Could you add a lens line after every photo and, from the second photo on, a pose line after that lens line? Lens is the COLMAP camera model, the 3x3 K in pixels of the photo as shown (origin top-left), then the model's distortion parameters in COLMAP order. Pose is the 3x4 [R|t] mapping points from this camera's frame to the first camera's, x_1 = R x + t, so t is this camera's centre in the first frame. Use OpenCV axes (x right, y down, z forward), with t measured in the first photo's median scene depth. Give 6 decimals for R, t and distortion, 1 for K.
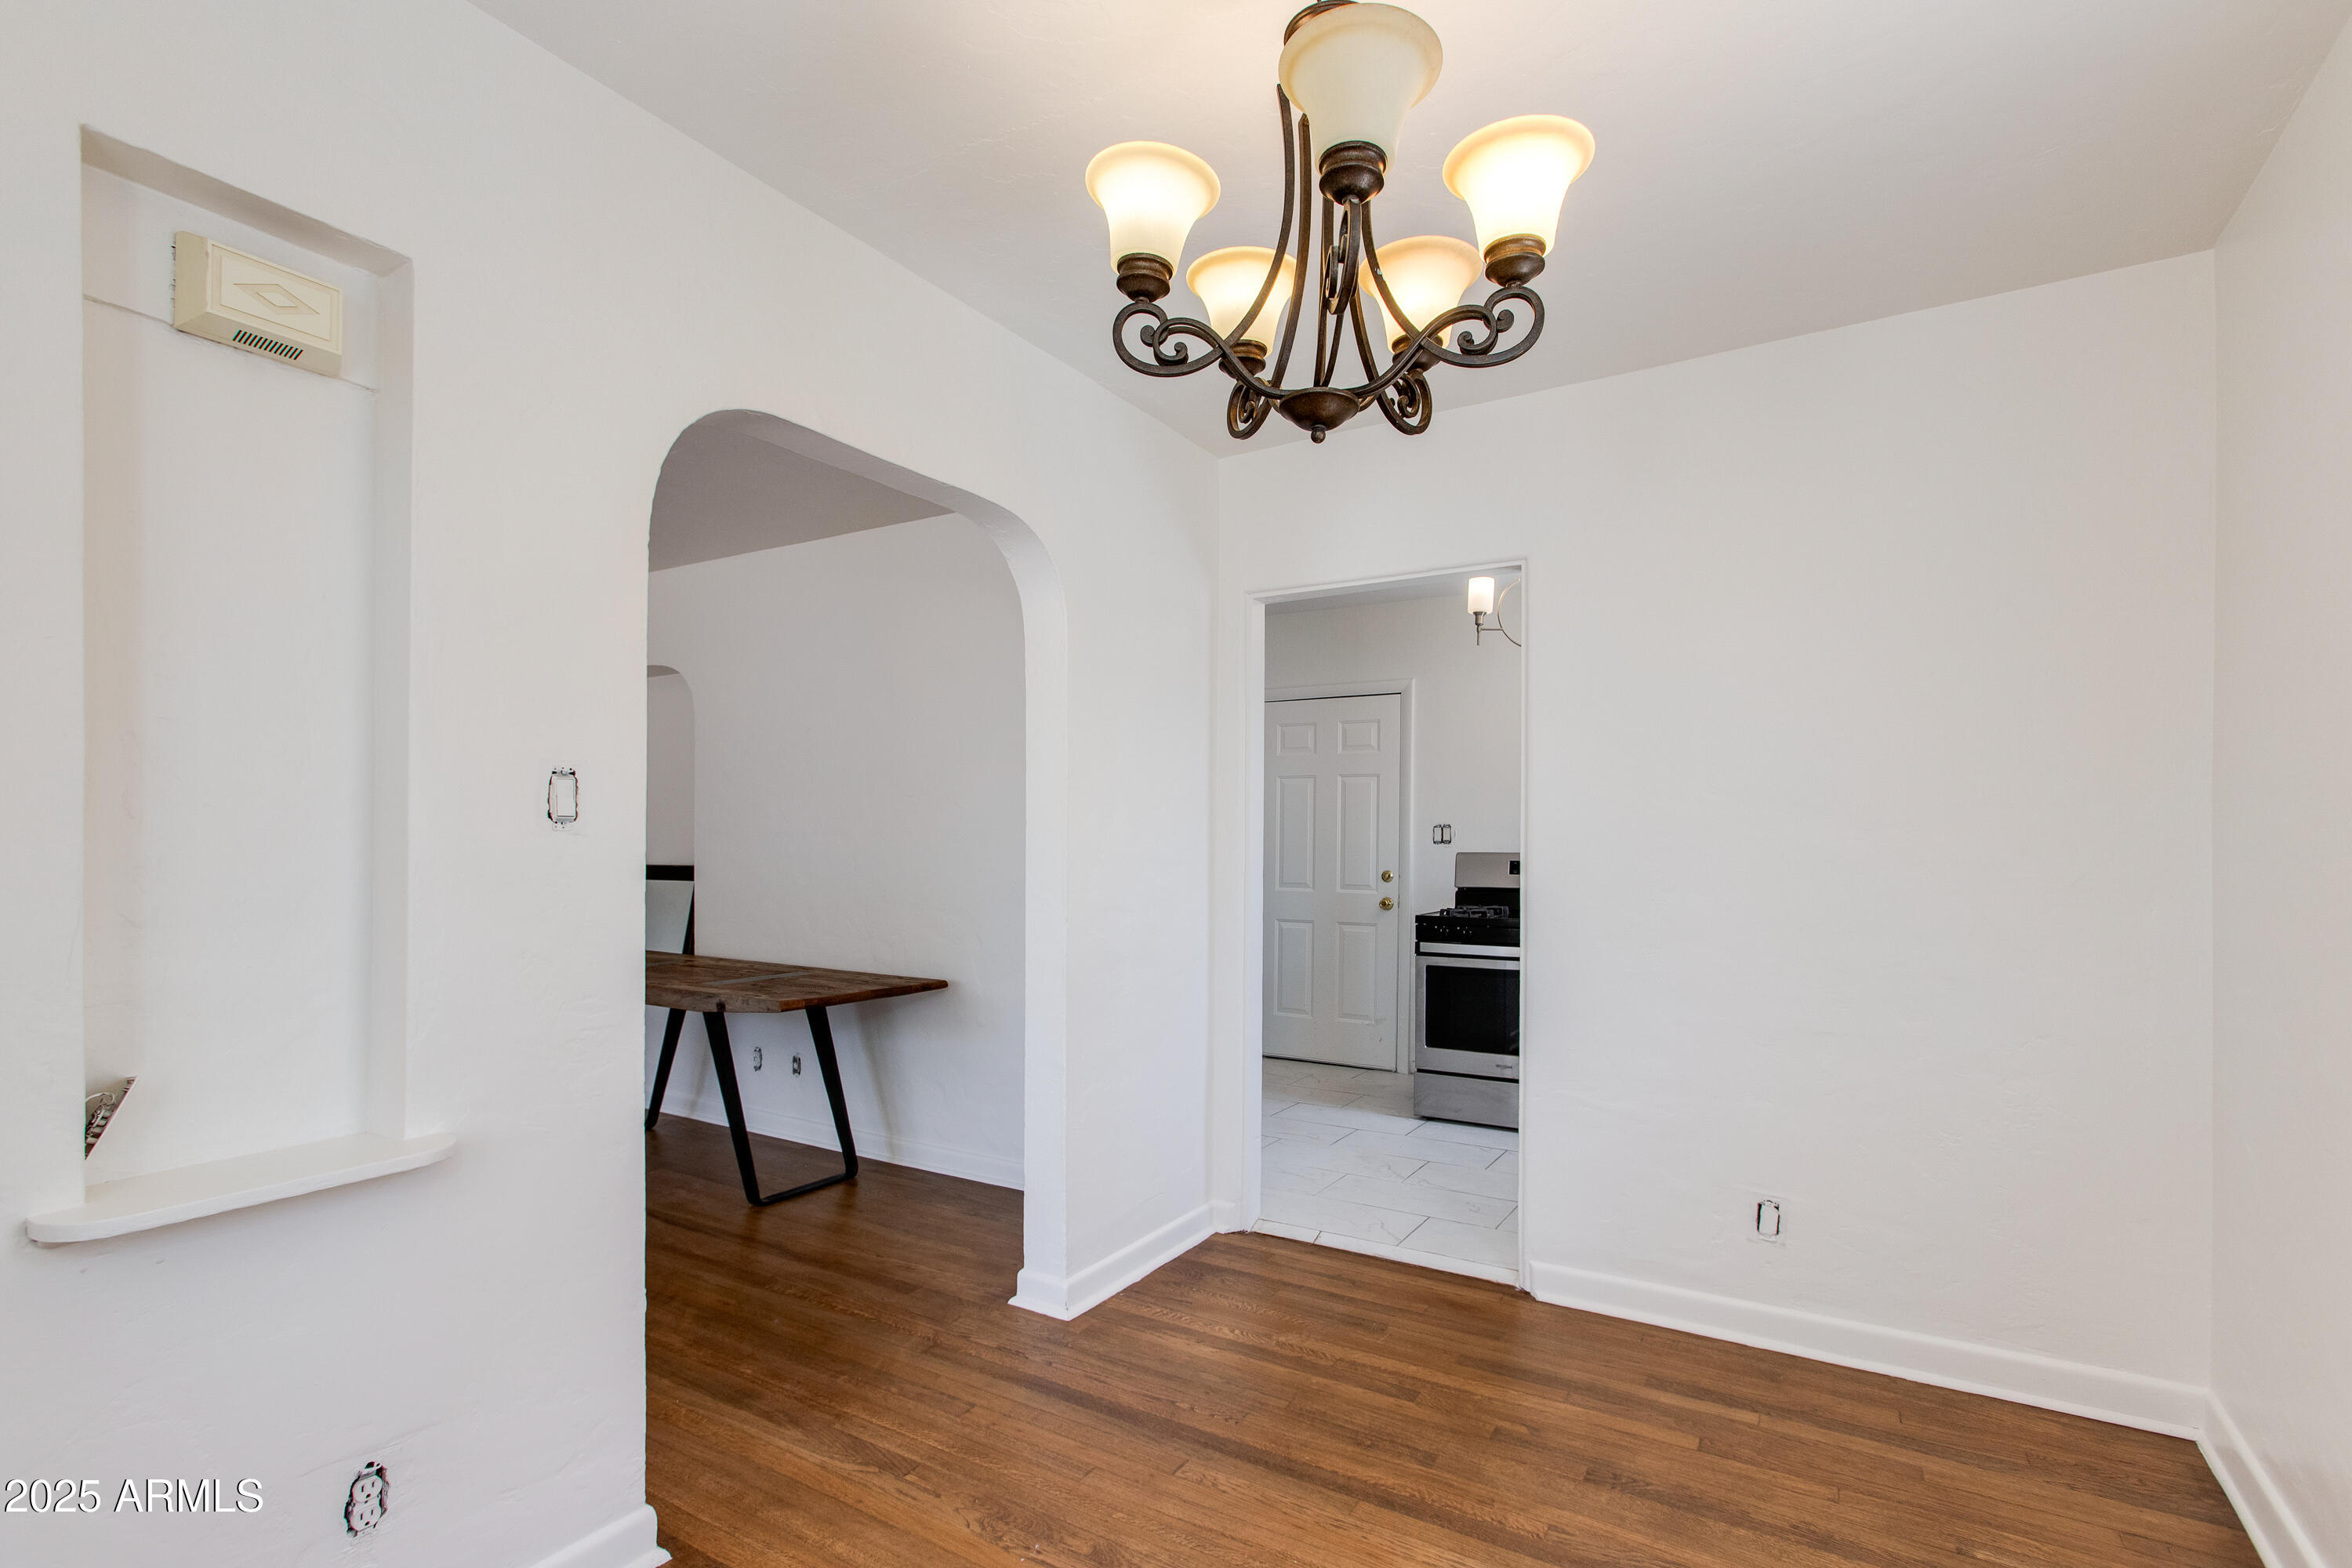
lens RADIAL K [[1130.5, 0, 1145.5], [0, 1130.5, 821.3], [0, 0, 1]] dist [-0.025466, 0.019901]
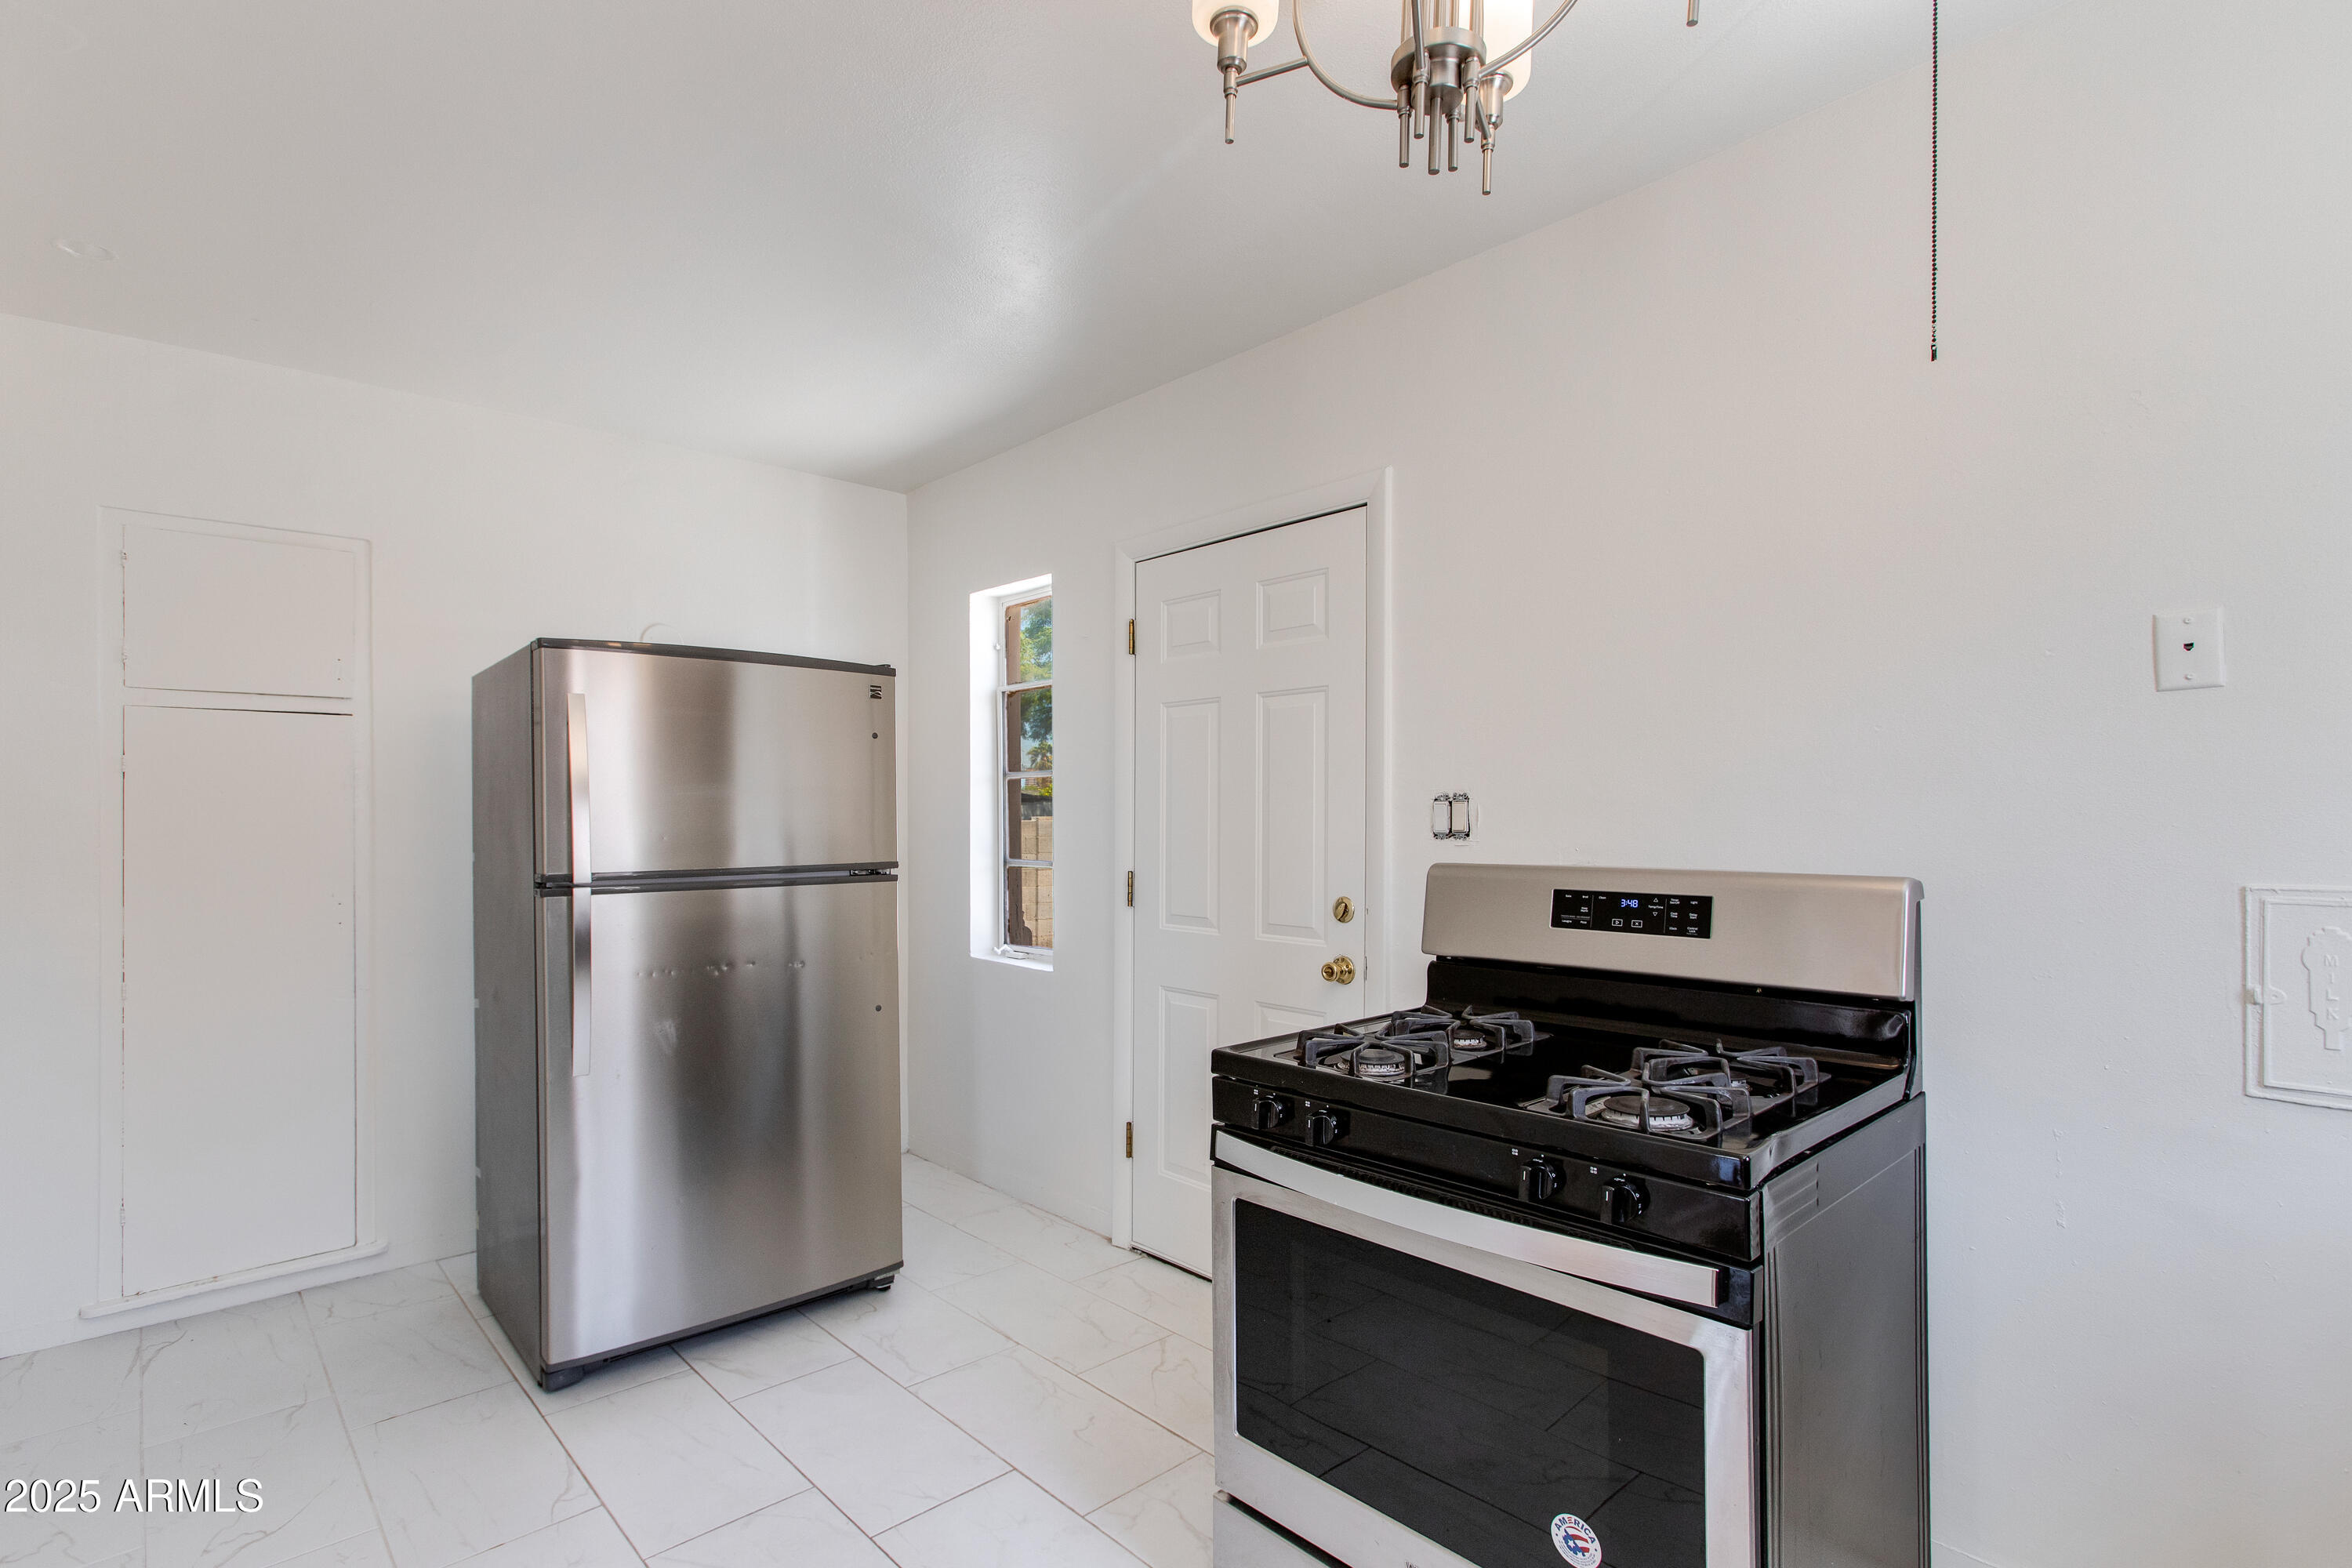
lens RADIAL K [[1130.5, 0, 1145.5], [0, 1130.5, 821.3], [0, 0, 1]] dist [-0.025466, 0.019901]
pose [[0.964140, -0.008540, -0.265255, 0.264378], [0.013307, 0.999781, 0.016177, 0.004627], [0.265059, -0.019127, 0.964043, 0.552625]]
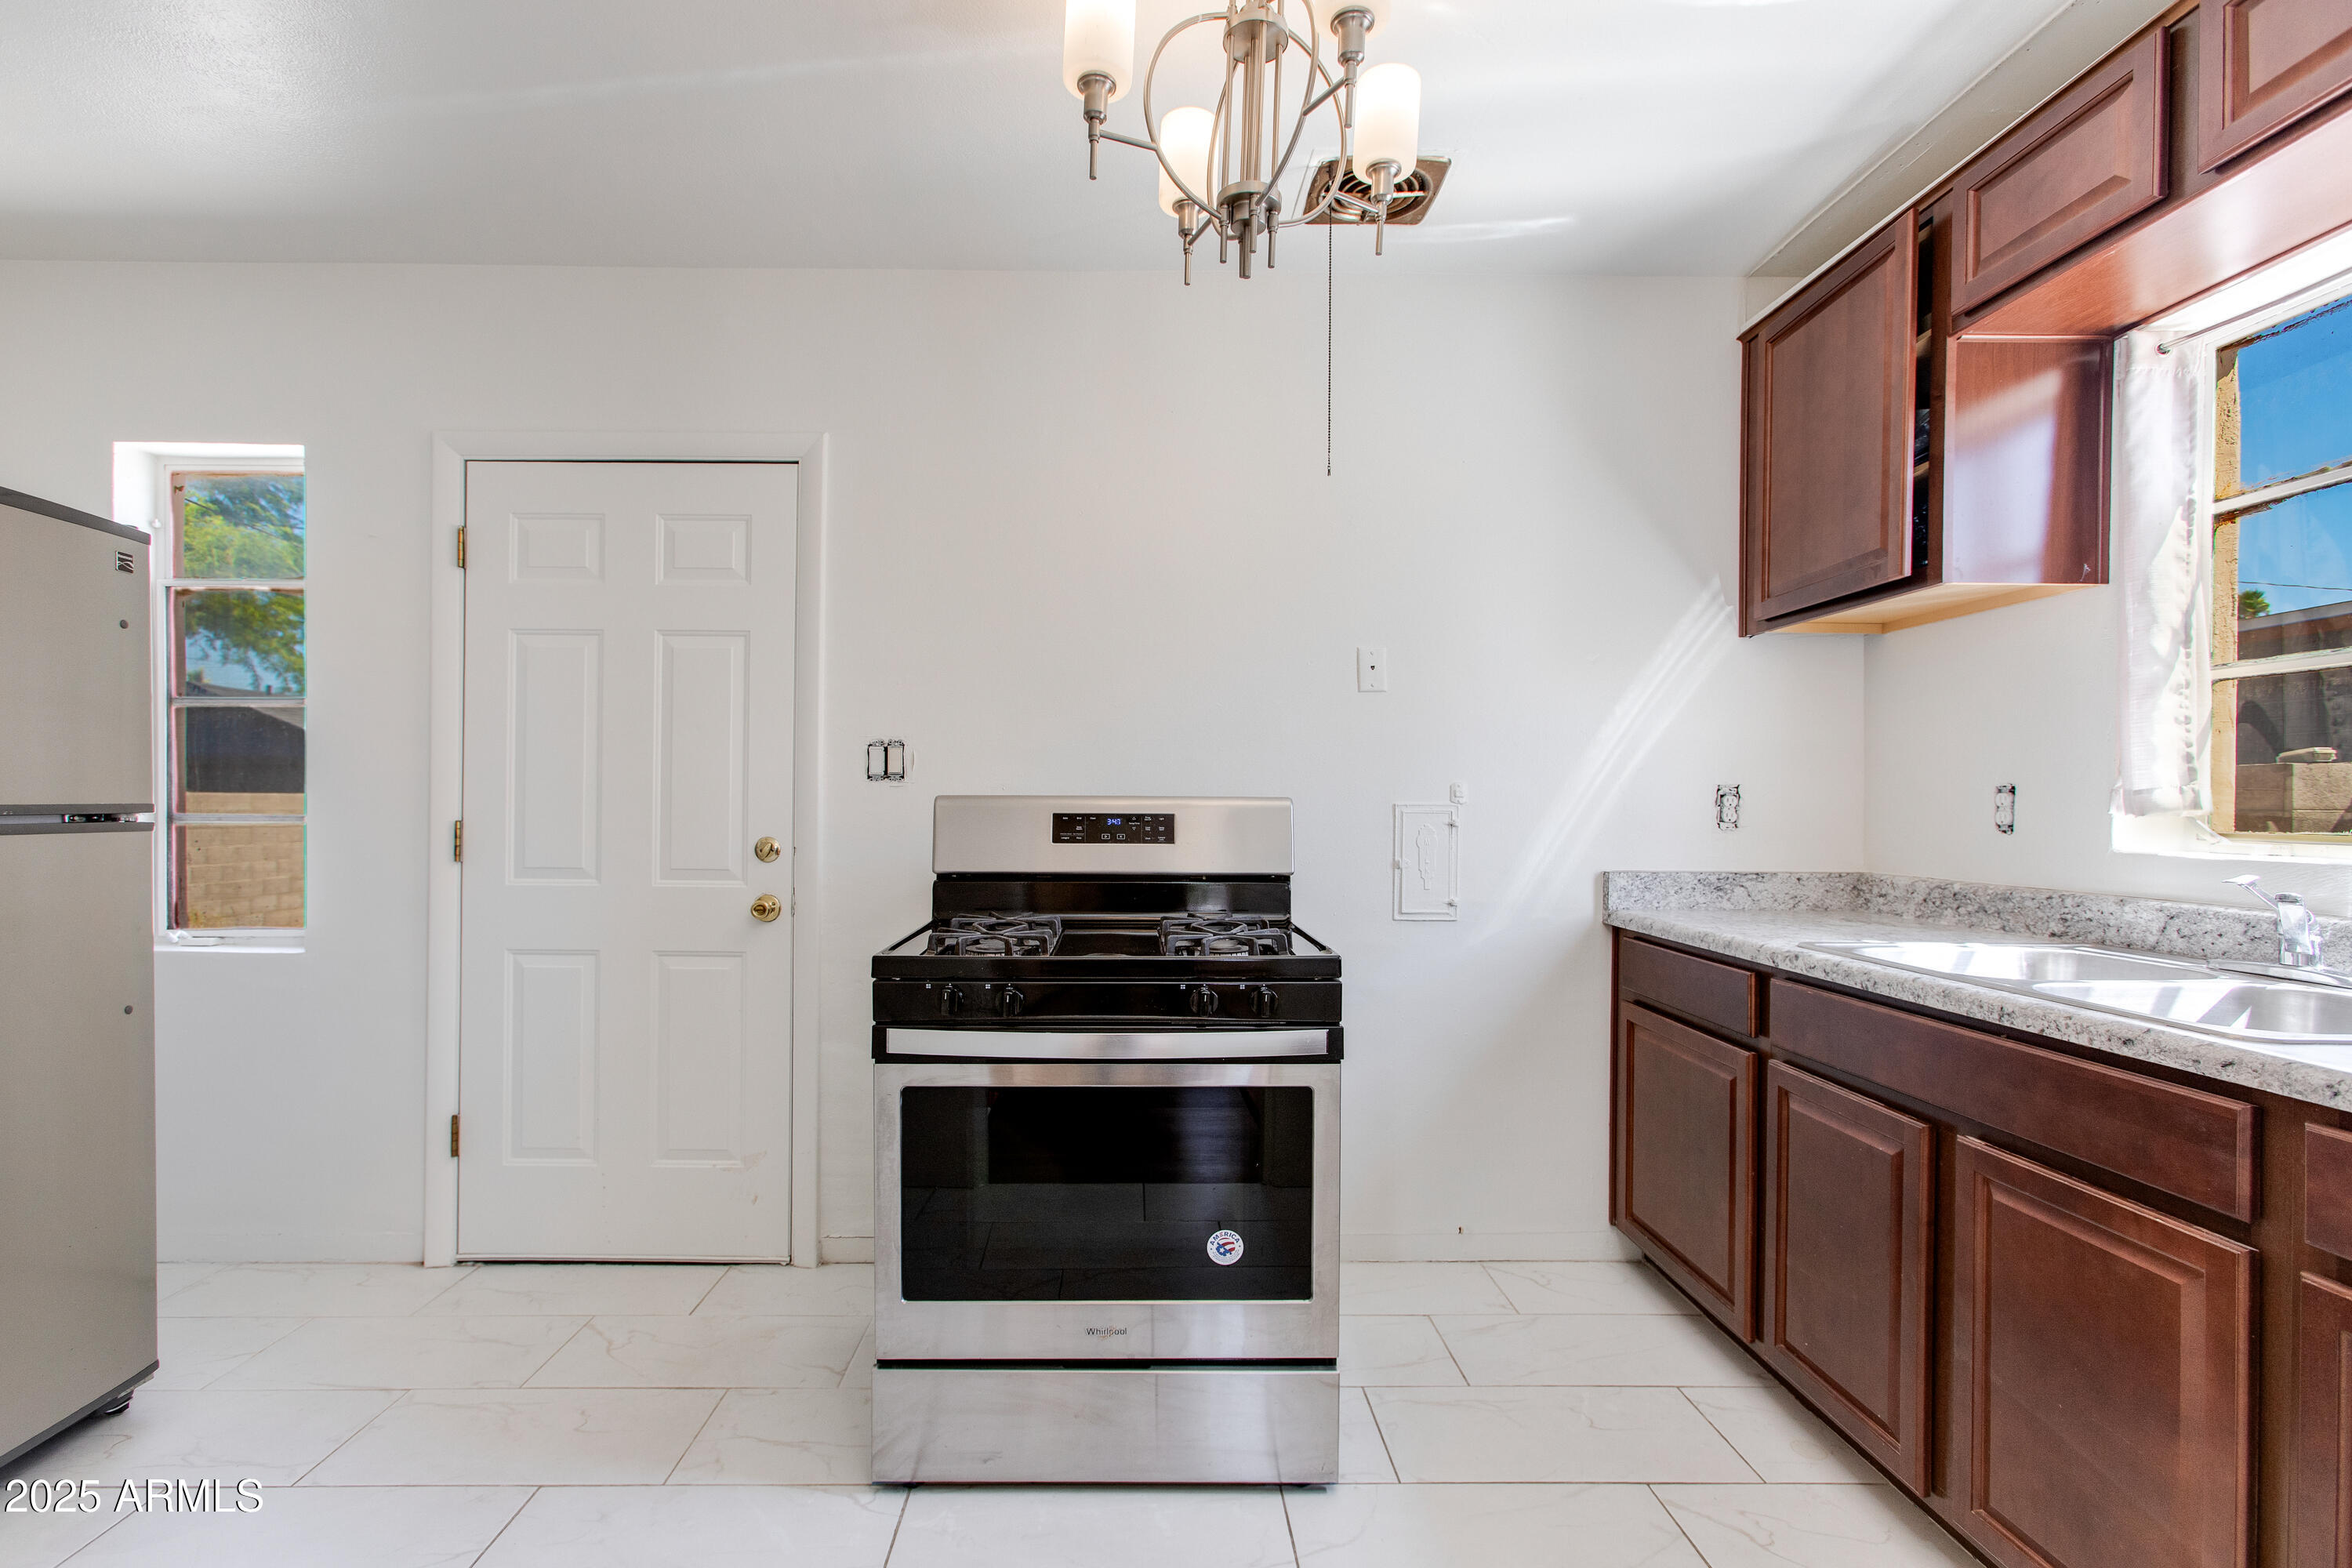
lens RADIAL K [[1120.5, 0, 1146.3], [0, 1120.5, 816.9], [0, 0, 1]] dist [-0.026432, 0.024651]
pose [[0.837312, -0.008869, 0.546654, 0.093793], [-0.008642, 0.999529, 0.029454, 0.020311], [-0.546657, -0.029387, 0.836840, 0.536163]]
